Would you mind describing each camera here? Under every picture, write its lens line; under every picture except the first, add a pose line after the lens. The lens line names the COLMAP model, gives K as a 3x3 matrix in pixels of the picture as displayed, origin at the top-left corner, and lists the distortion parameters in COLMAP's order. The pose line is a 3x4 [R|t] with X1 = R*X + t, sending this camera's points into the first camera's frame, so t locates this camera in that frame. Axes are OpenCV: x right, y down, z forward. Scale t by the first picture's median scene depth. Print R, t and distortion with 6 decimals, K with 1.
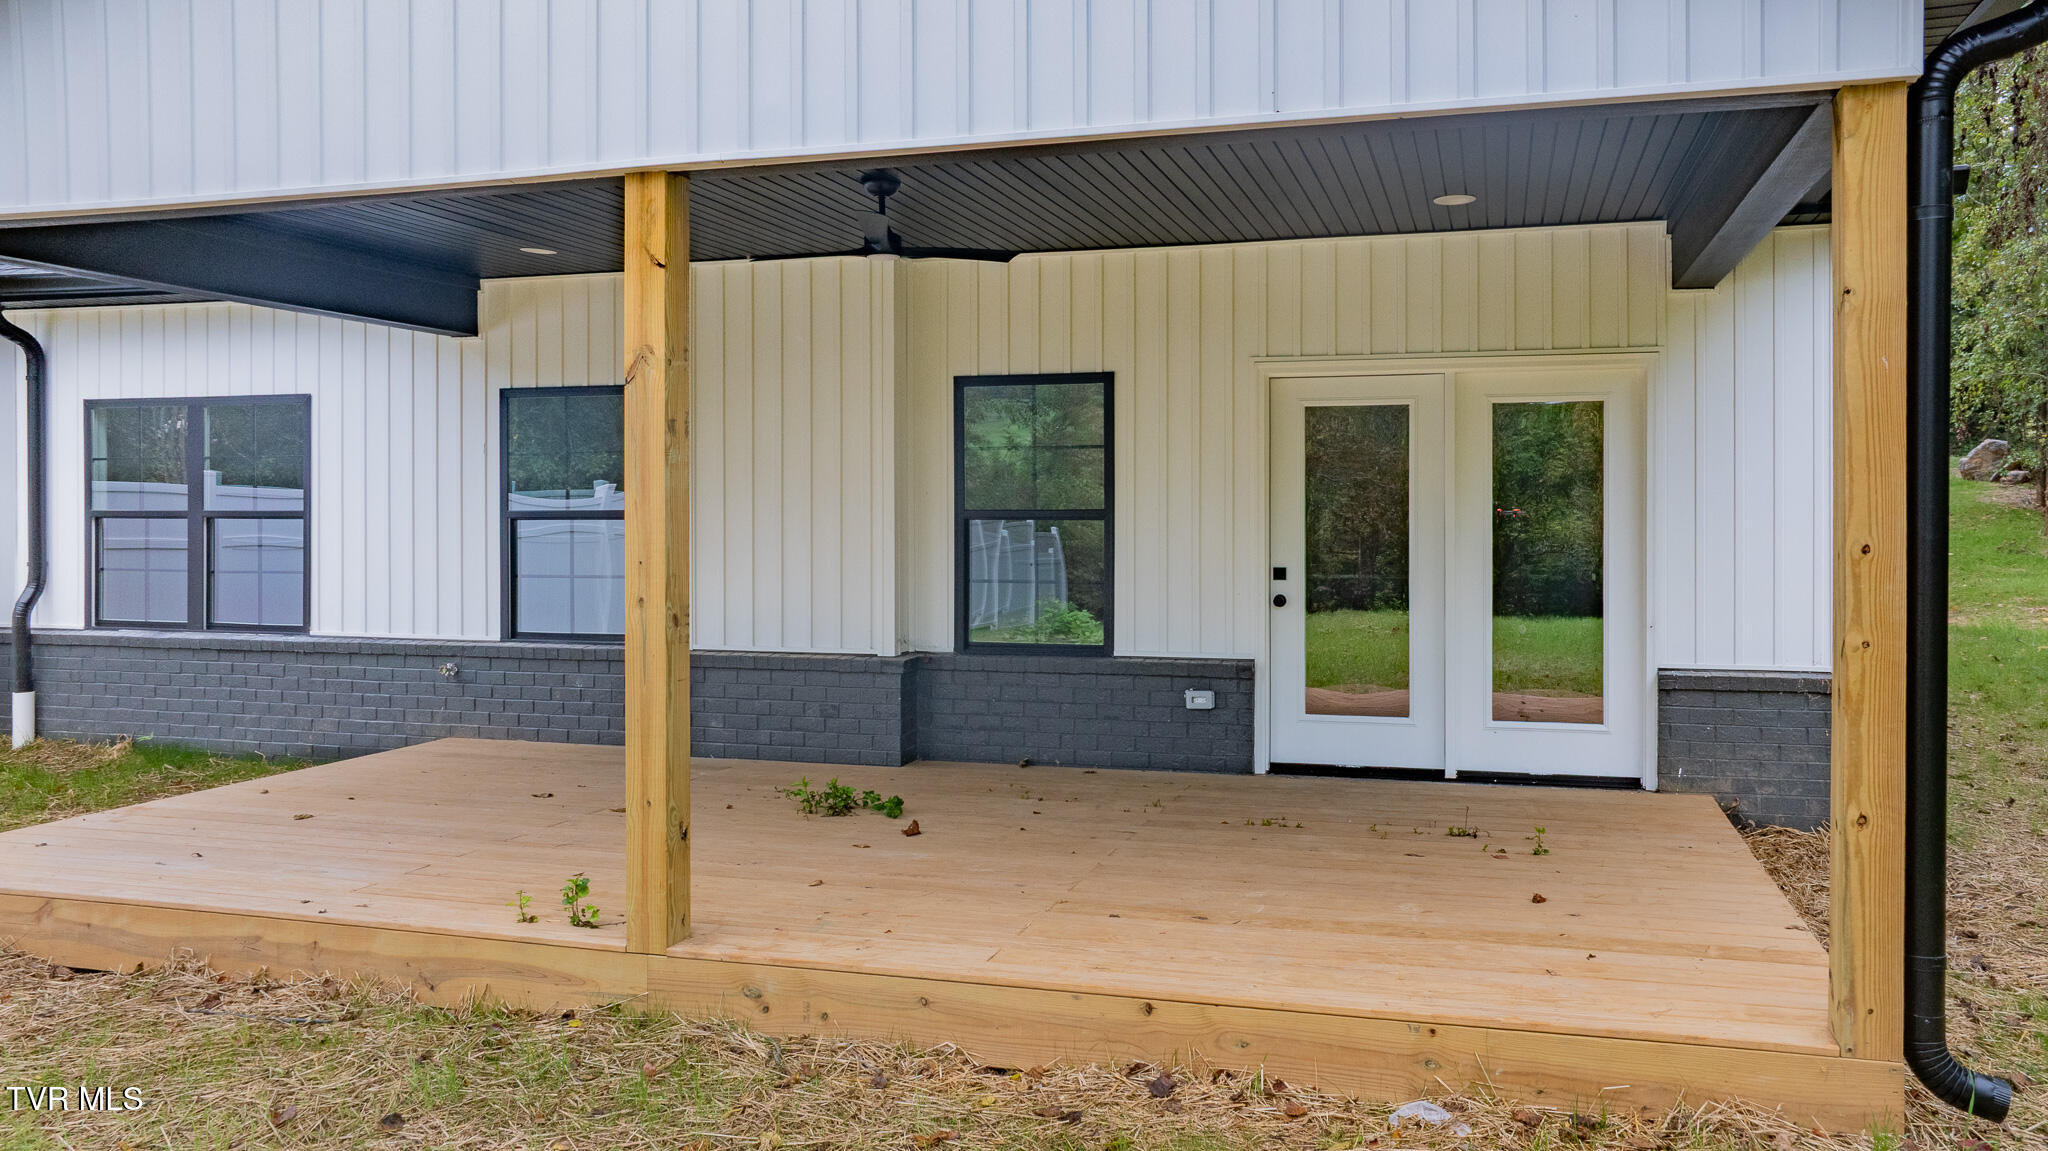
lens RADIAL K [[1485.0, 0, 1045.2], [0, 1485.0, 556.0], [0, 0, 1]] dist [-0.030835, 0.024115]
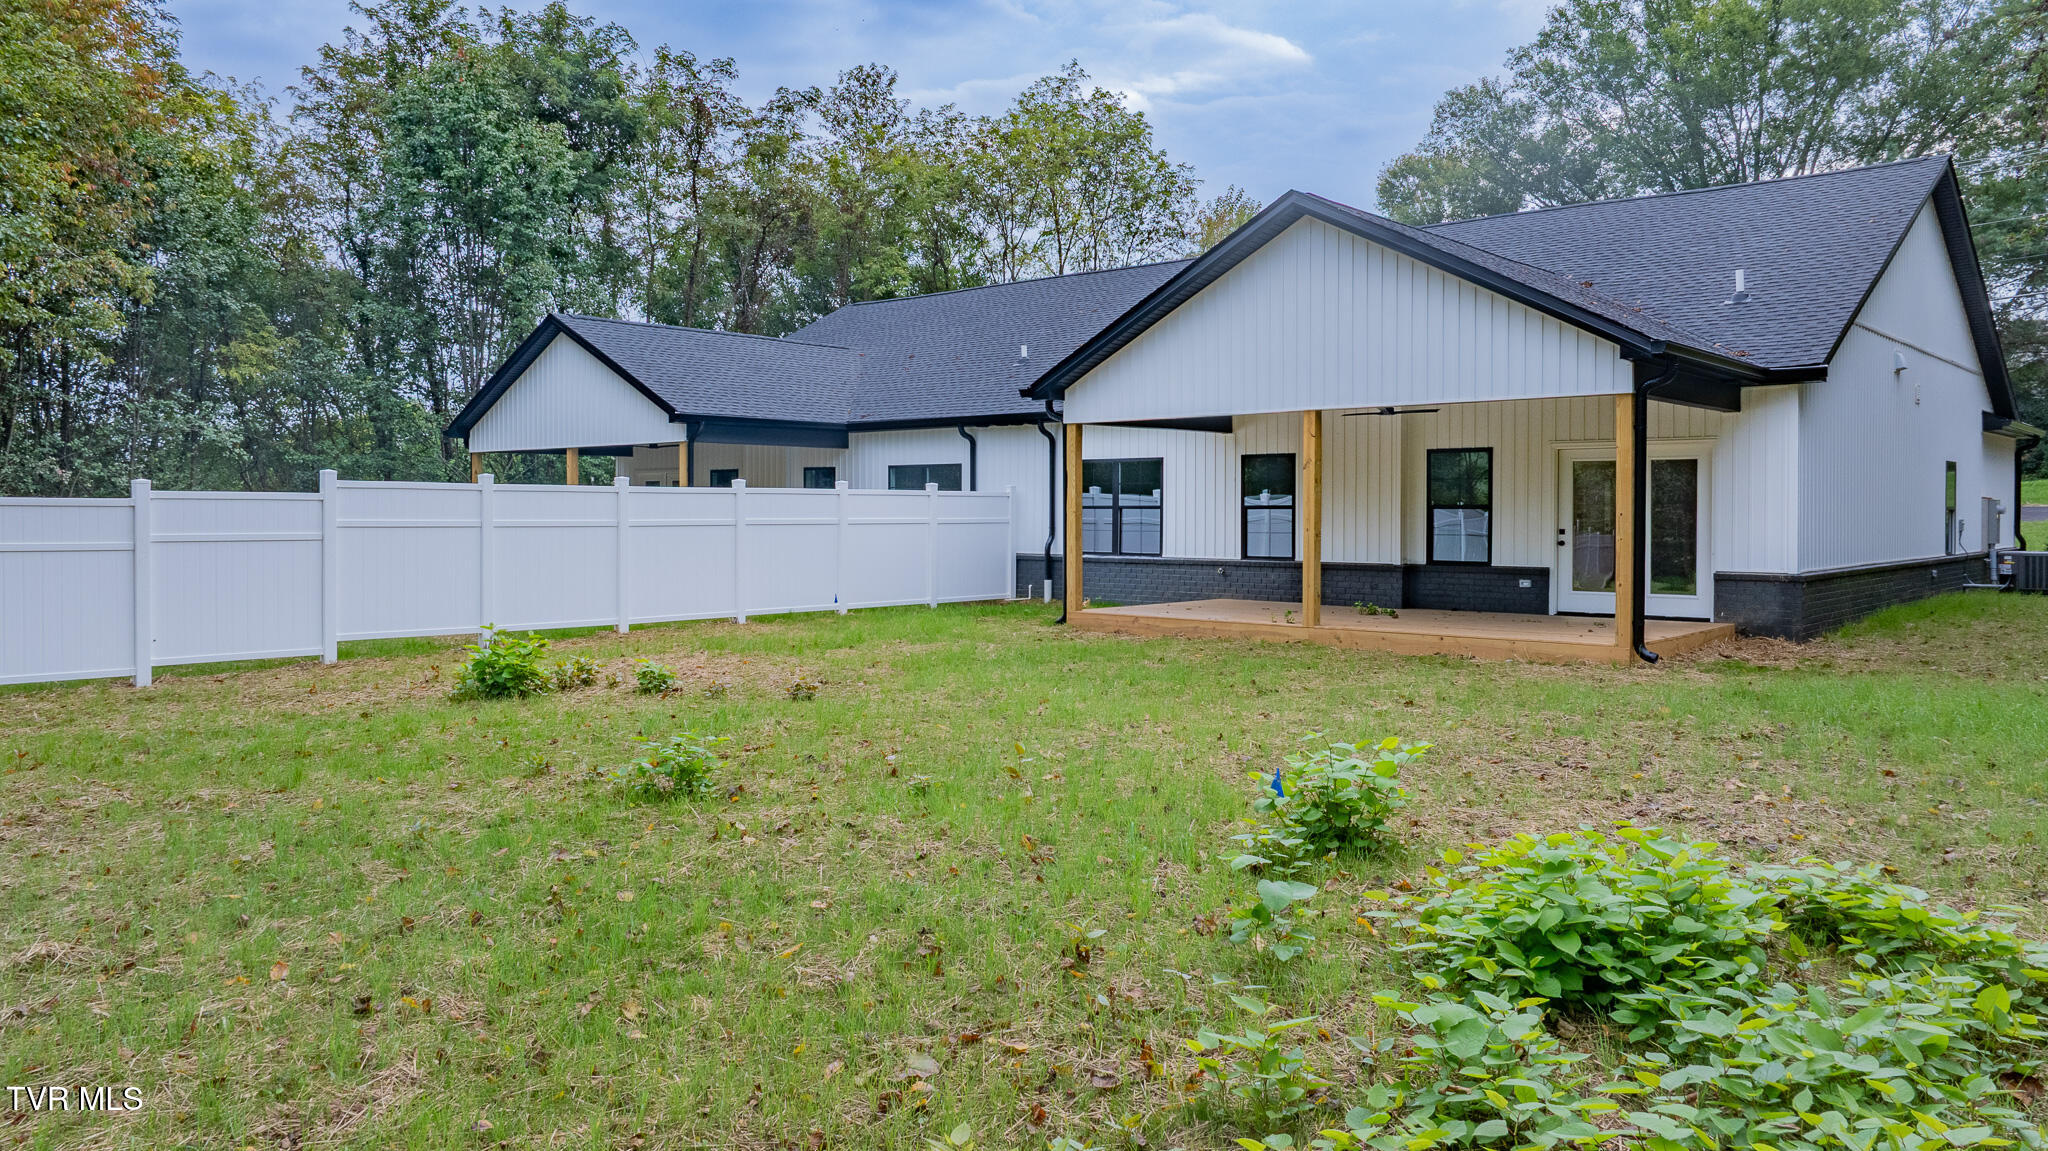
lens RADIAL K [[1485.0, 0, 1042.4], [0, 1485.0, 564.6], [0, 0, 1]] dist [-0.030835, 0.024115]
pose [[0.916408, 0.014511, -0.399983, 0.325720], [-0.011066, 0.999879, 0.010921, 0.044938], [0.400093, -0.005582, 0.916457, -1.441463]]
